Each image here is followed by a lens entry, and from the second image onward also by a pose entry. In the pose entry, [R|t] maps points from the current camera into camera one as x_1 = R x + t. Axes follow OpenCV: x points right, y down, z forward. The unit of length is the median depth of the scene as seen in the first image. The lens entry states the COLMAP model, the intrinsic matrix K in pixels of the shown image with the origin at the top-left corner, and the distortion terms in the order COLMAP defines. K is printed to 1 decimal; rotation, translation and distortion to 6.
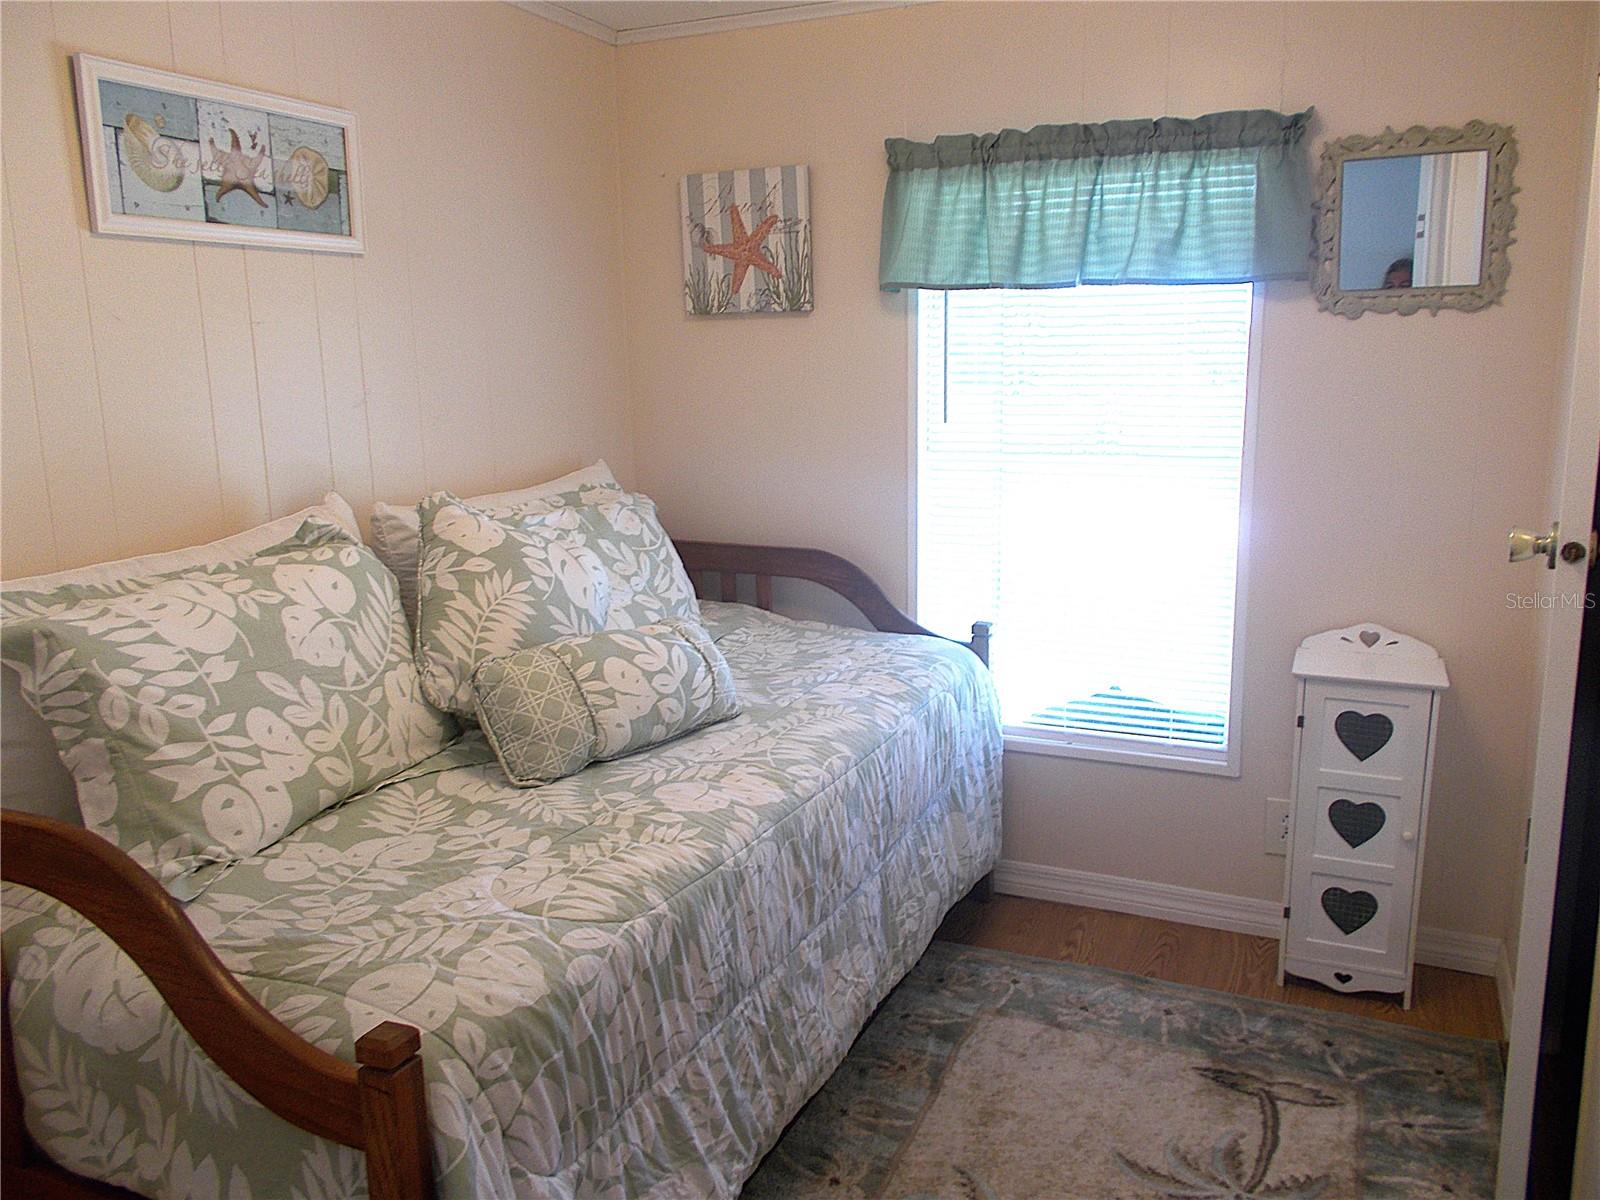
lens RADIAL K [[1219.2, 0, 800.7], [0, 1219.2, 595.7], [0, 0, 1]] dist [0.008525, -0.006577]
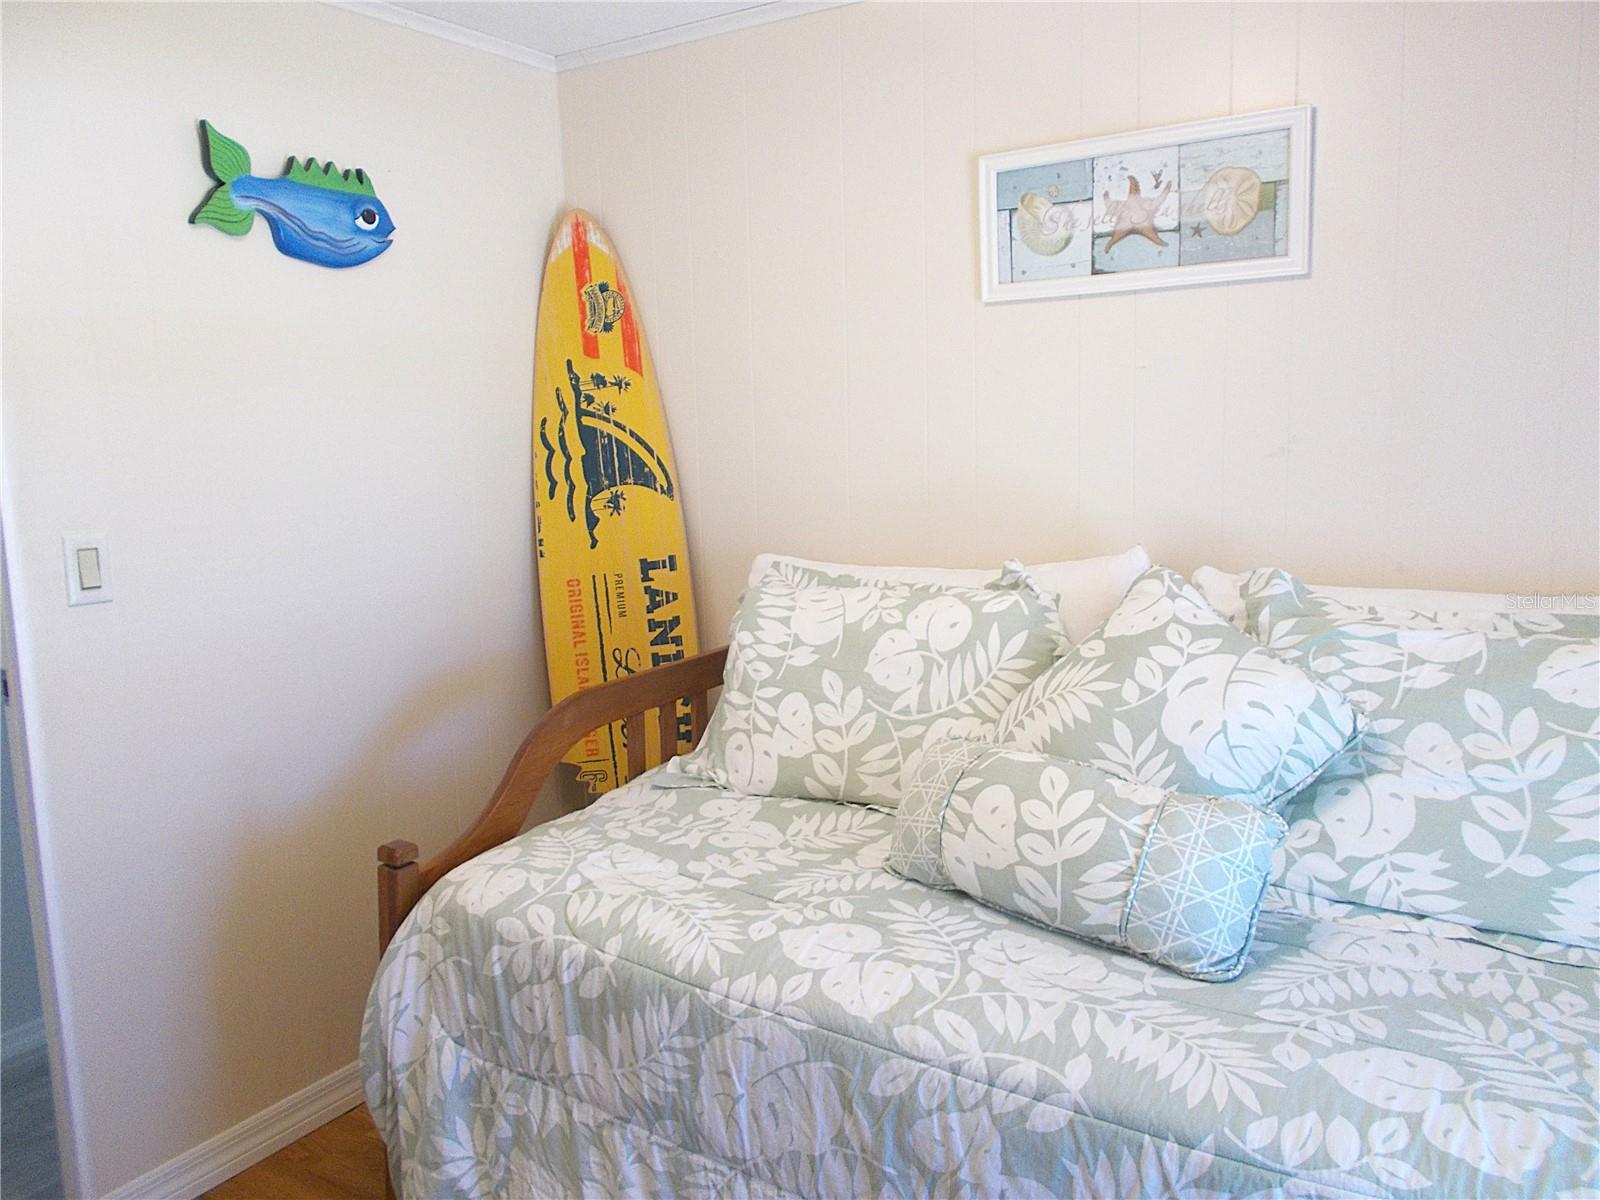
lens RADIAL K [[1219.2, 0, 799.0], [0, 1219.2, 602.7], [0, 0, 1]] dist [0.008525, -0.006577]
pose [[-0.150601, 0.172994, -0.973341, 0.655006], [-0.159680, 0.967385, 0.196642, -0.211544], [0.975614, 0.185037, -0.118066, 0.986596]]
